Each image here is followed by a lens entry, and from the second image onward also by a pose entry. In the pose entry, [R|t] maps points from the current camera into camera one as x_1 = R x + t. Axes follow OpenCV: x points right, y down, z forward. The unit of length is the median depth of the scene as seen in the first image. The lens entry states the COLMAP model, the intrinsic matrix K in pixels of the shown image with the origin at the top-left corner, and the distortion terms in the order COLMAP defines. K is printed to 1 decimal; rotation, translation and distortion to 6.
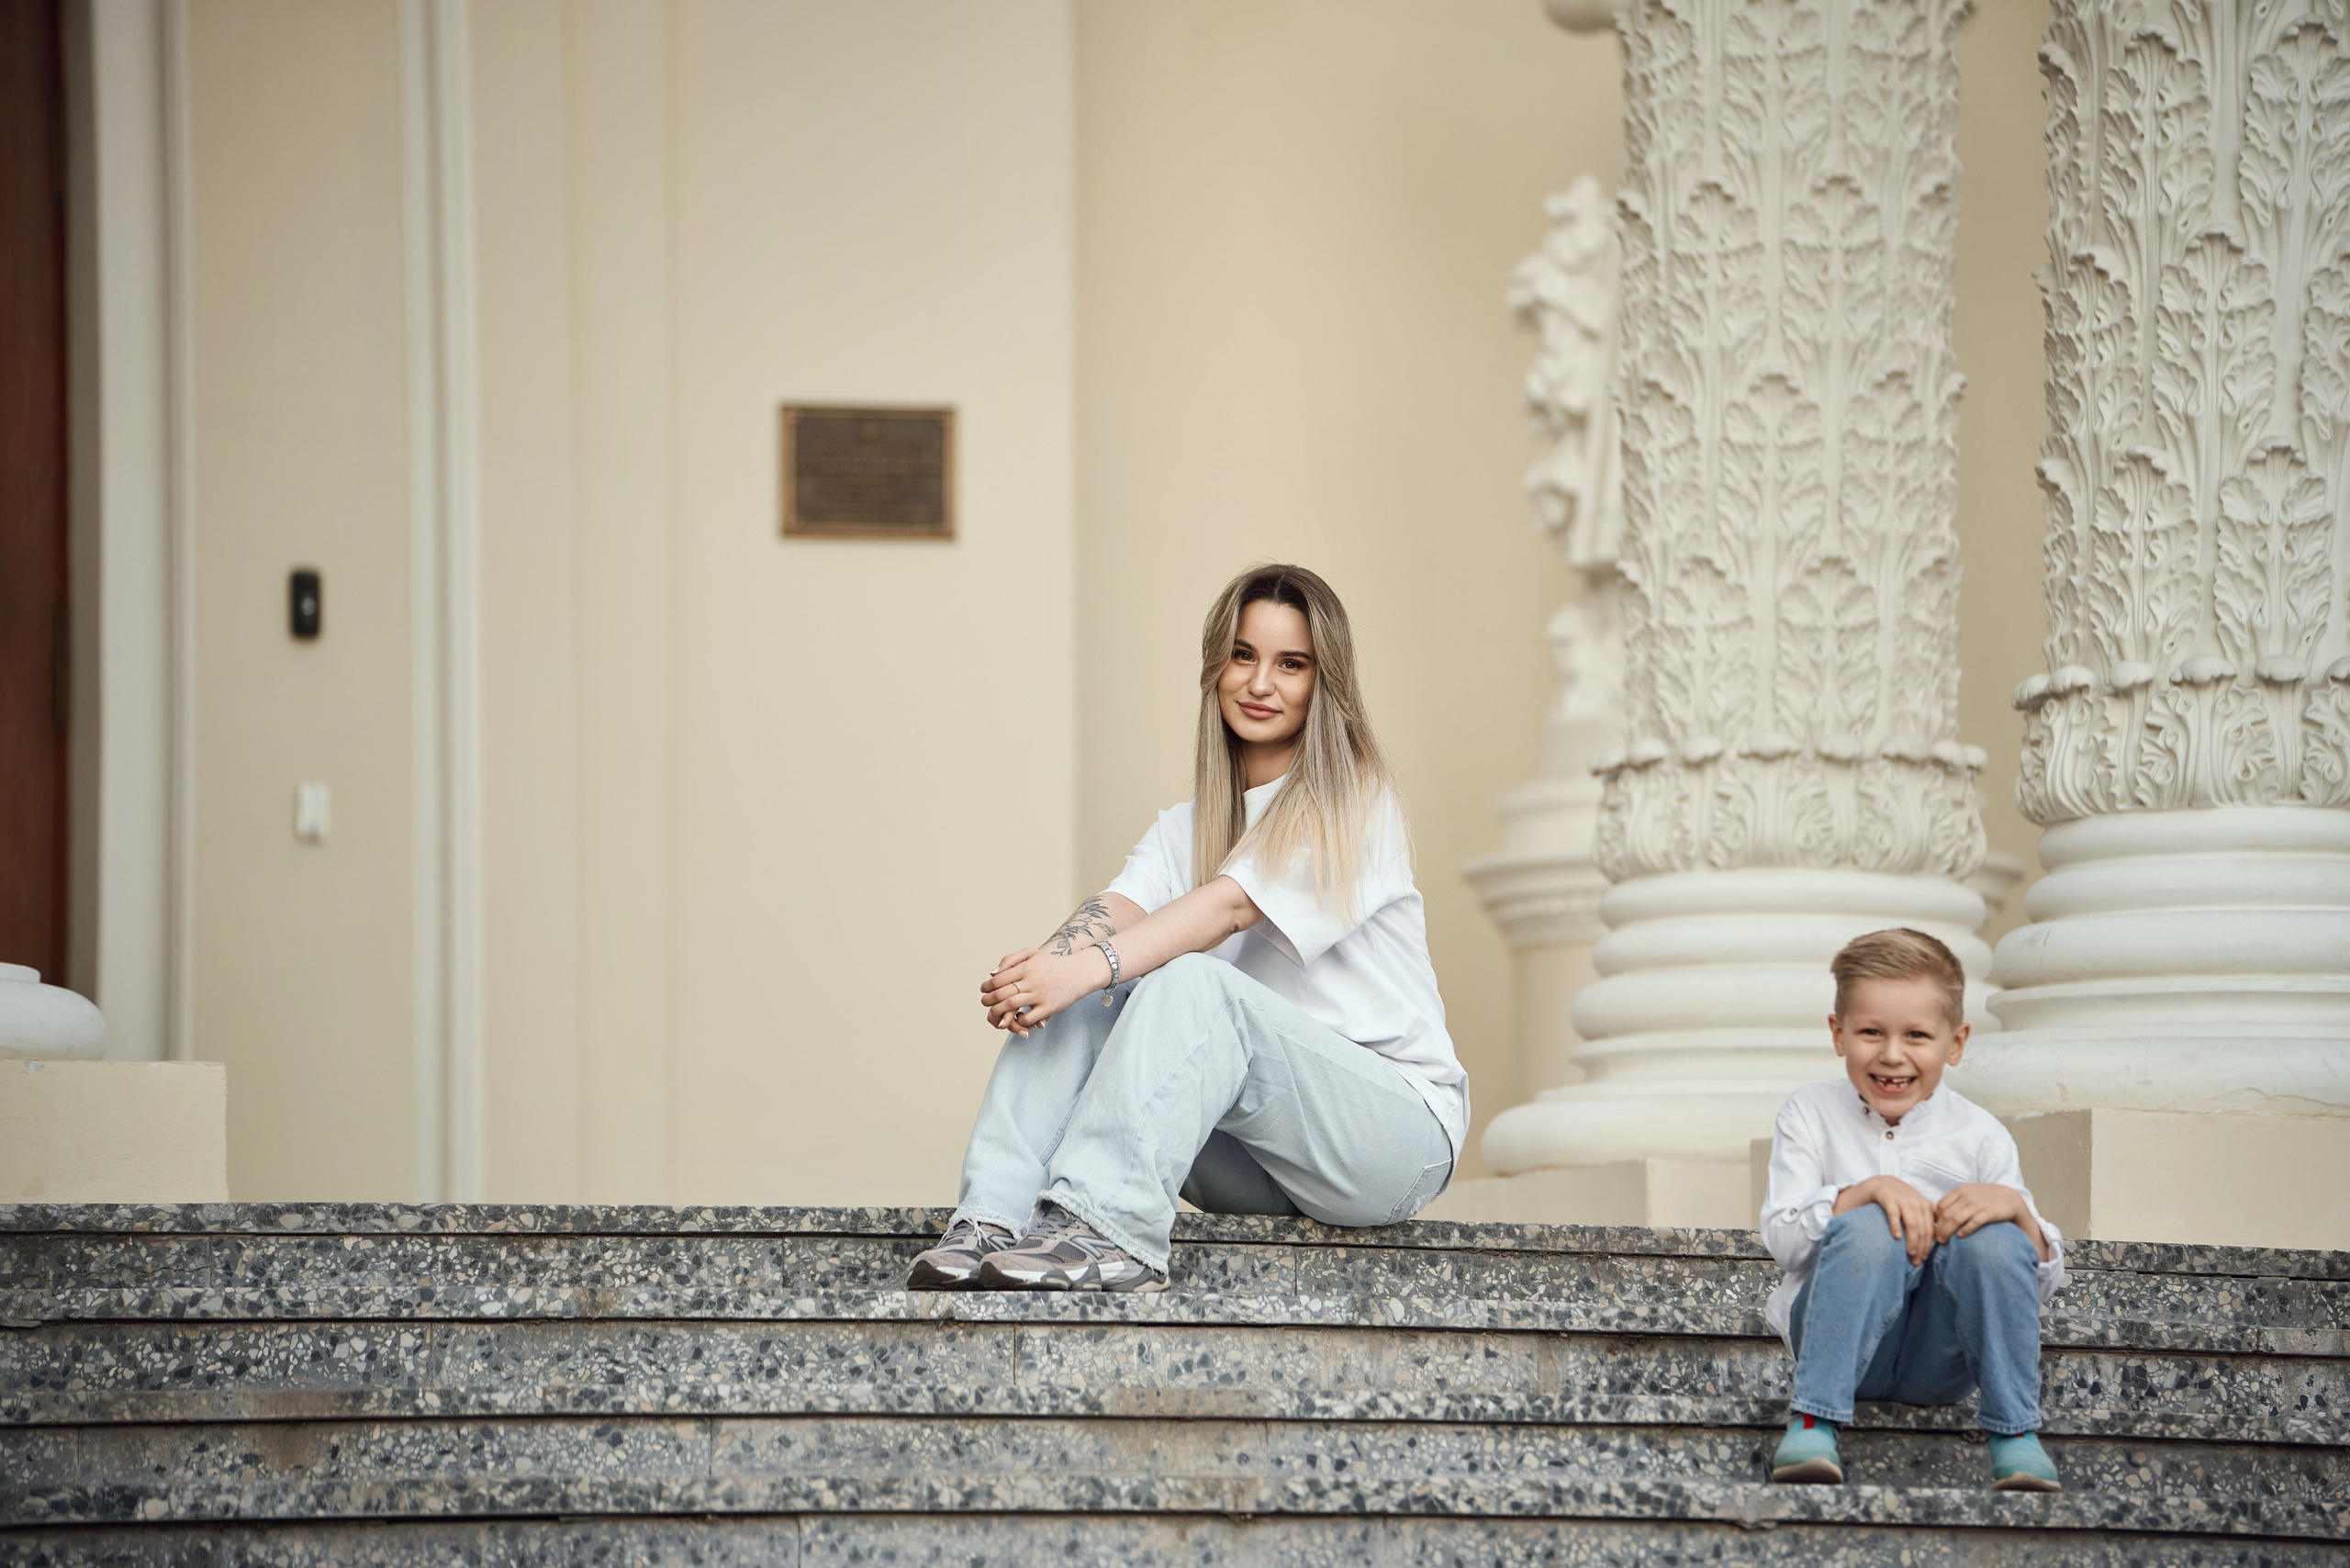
lens RADIAL K [[10423.8, 0, 1232.9], [0, 10423.8, 828.9], [0, 0, 1]] dist [2.713305, 4.219341]
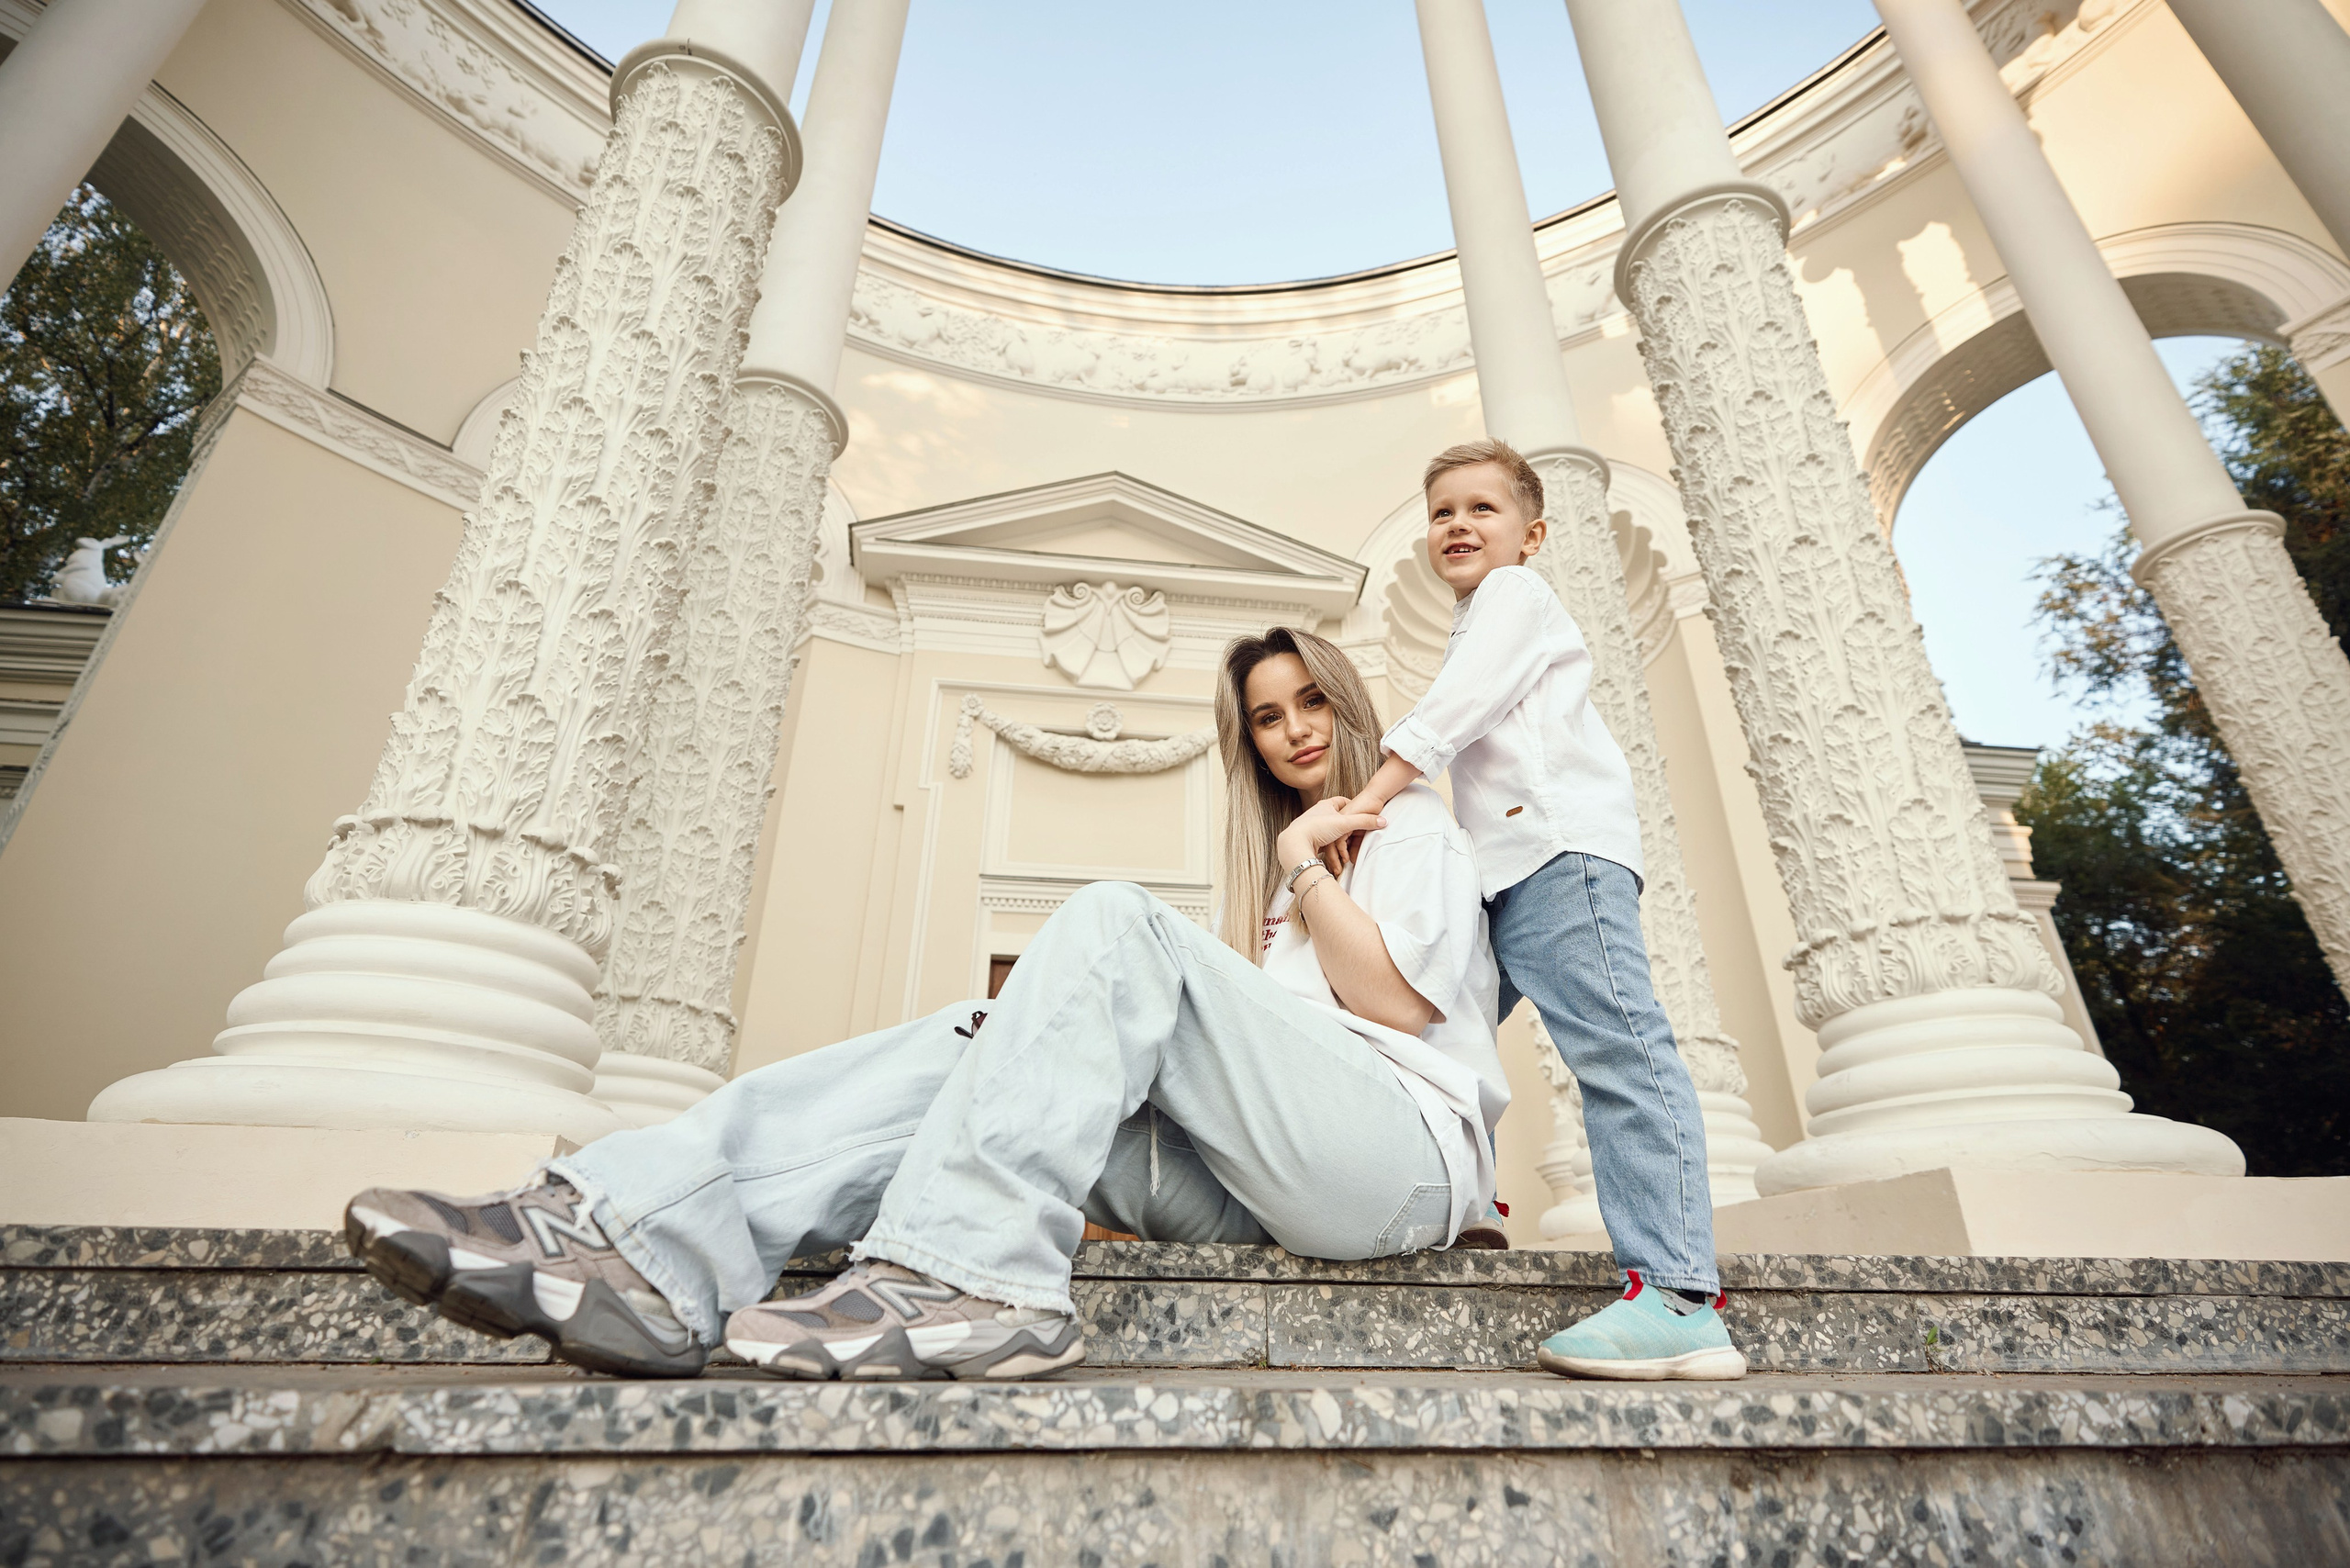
lens RADIAL K [[1089.5, 0, 1175.0], [0, 1089.5, 784.0], [0, 0, 1]] dist [-0.000240, 0.000377]
pose [[0.958164, -0.123529, -0.258190, 0.026518], [0.018299, 0.926664, -0.375446, 0.036038], [0.285634, 0.355014, 0.890156, 0.922286]]
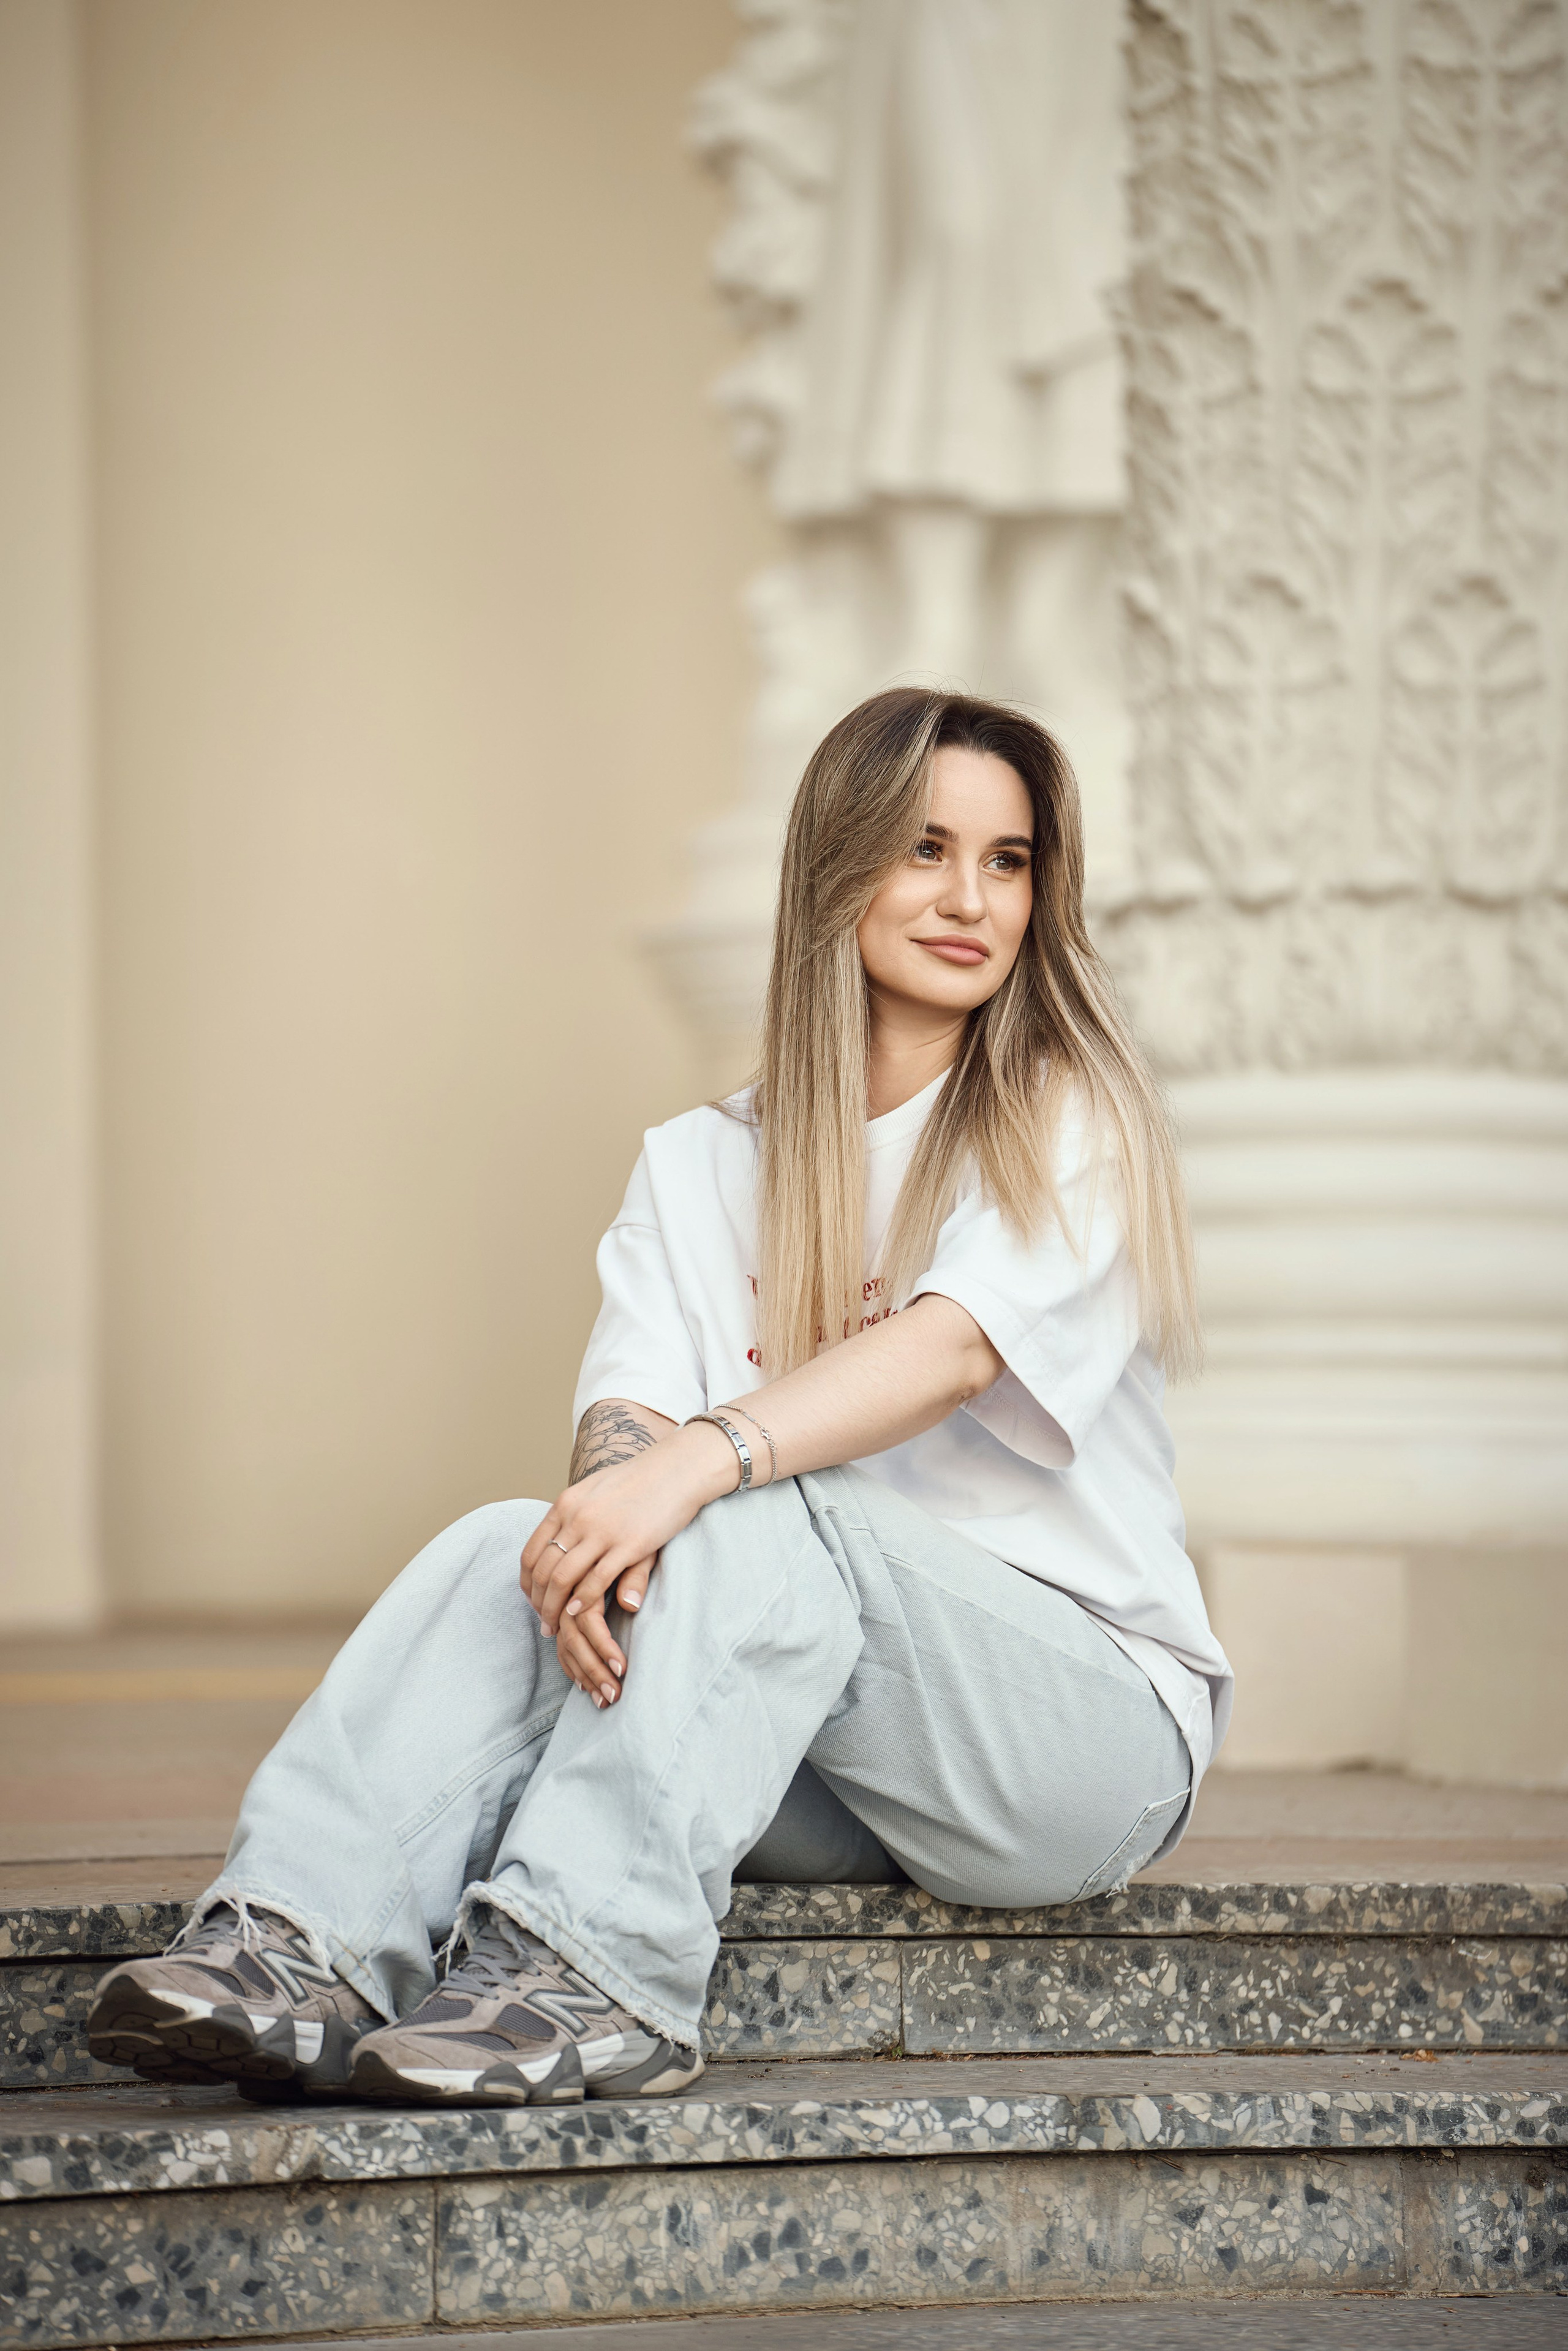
lens RADIAL K [[10175.3, 0, 784.0], [0, 10175.3, 1175.5], [0, 0, 1]] dist [1.991904, 10.228954]
pose [[0.996500, 0.003197, 0.083537, -0.045028], [-0.007546, 0.998629, 0.051800, -0.027235], [-0.083257, -0.052249, 0.995157, 0.483360]]
